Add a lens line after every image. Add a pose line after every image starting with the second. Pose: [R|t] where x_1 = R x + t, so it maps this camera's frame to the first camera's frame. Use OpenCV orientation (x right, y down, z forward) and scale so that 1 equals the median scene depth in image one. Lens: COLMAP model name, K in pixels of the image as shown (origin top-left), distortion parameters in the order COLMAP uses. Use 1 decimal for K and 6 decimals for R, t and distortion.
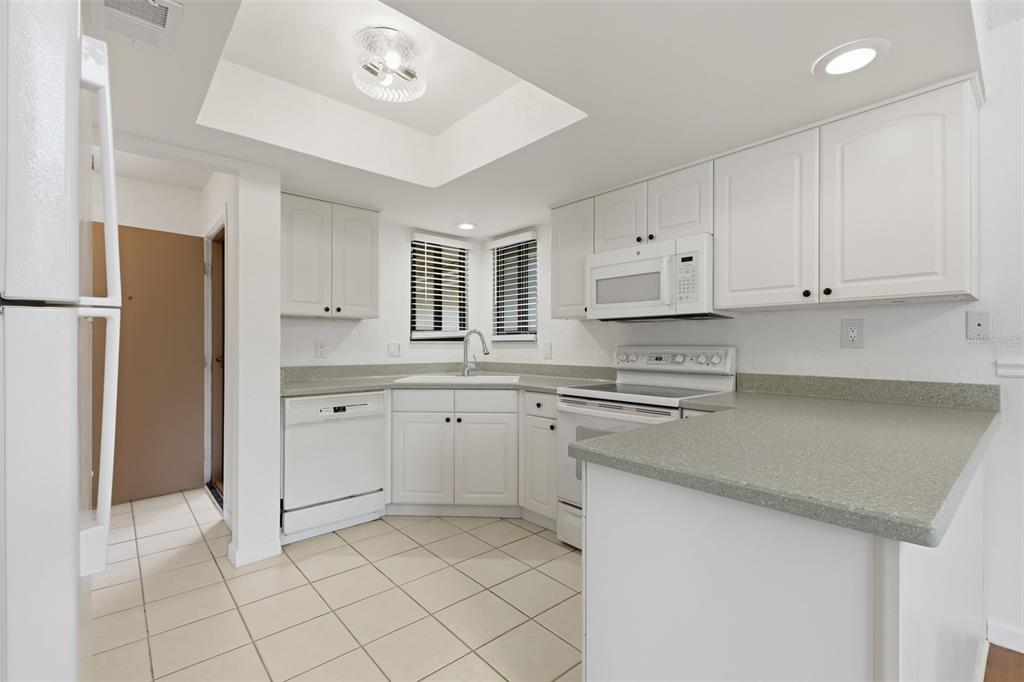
lens RADIAL K [[456.6, 0, 507.2], [0, 456.6, 345.2], [0, 0, 1]] dist [-0.002151, -0.000938]
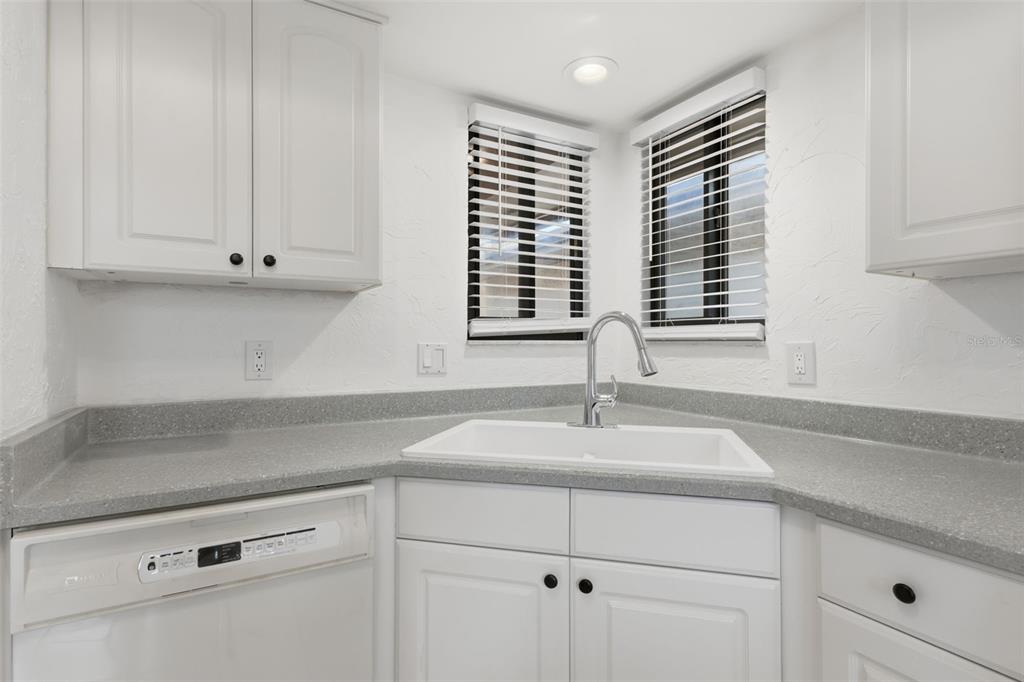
lens RADIAL K [[521.3, 0, 513.2], [0, 521.3, 338.8], [0, 0, 1]] dist [0.007090, 0.000214]
pose [[0.981931, -0.002426, -0.189223, -0.088858], [0.001159, 0.999976, -0.006804, -0.009313], [0.189235, 0.006462, 0.981911, 0.656104]]
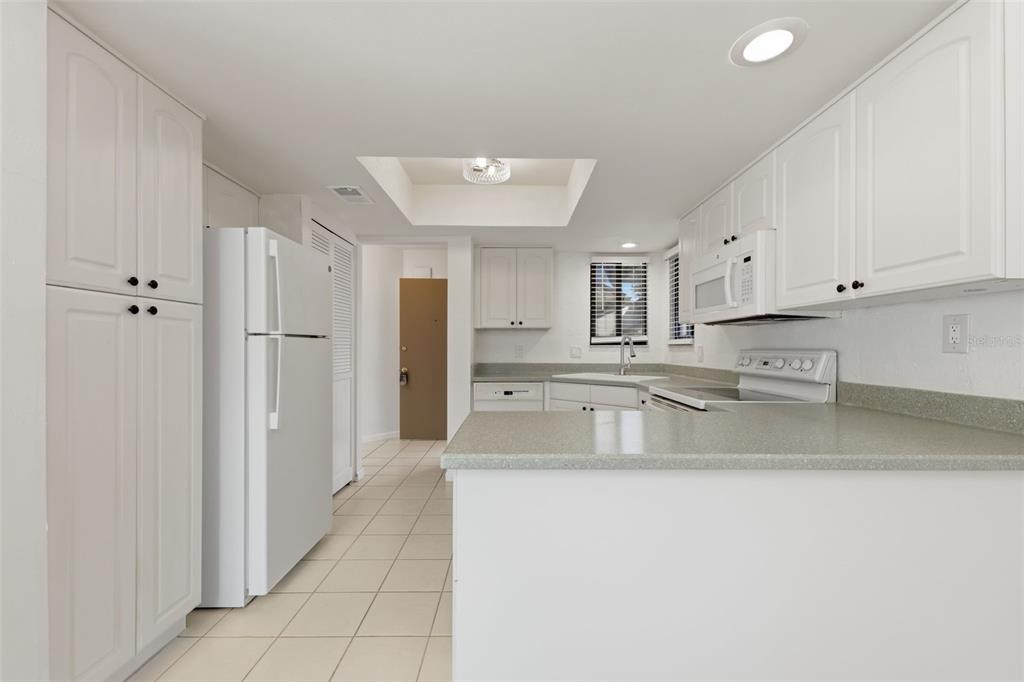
lens RADIAL K [[422.4, 0, 508.1], [0, 422.4, 344.8], [0, 0, 1]] dist [0.002273, 0.000499]
pose [[0.754166, -0.004022, -0.656672, 0.494526], [-0.001451, 0.999969, -0.007791, -0.000694], [0.656683, 0.006828, 0.754136, -0.005395]]
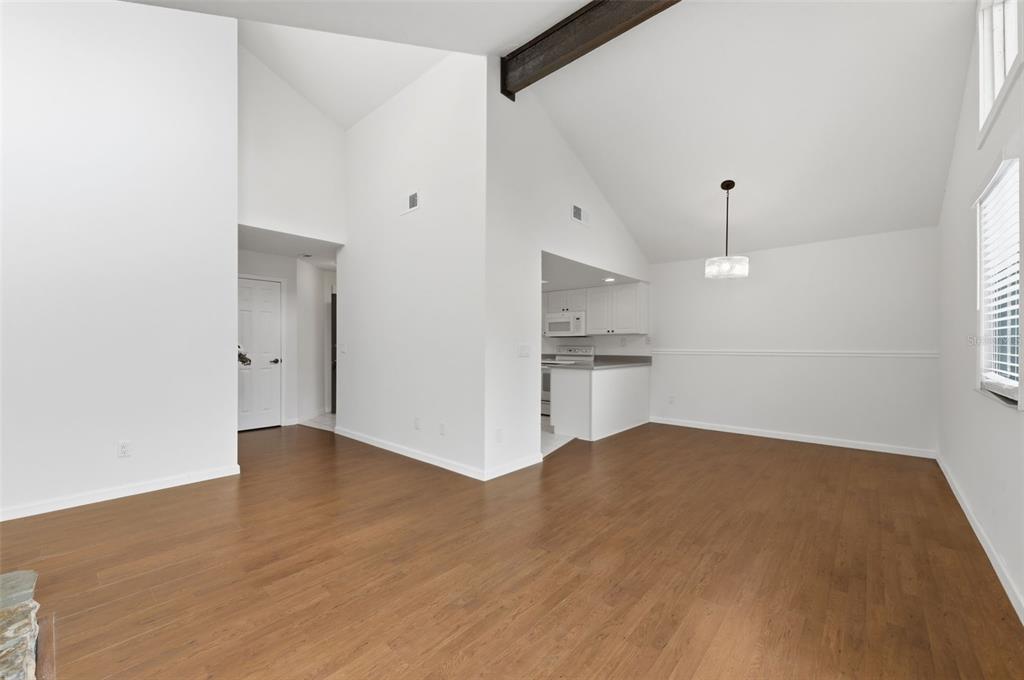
lens RADIAL K [[418.1, 0, 514.2], [0, 418.1, 340.5], [0, 0, 1]] dist [-0.000477, -0.000002]
pose [[0.989752, -0.000756, 0.142792, -0.375290], [0.001727, 0.999976, -0.006676, -0.015884], [-0.142784, 0.006854, 0.989730, -1.484430]]
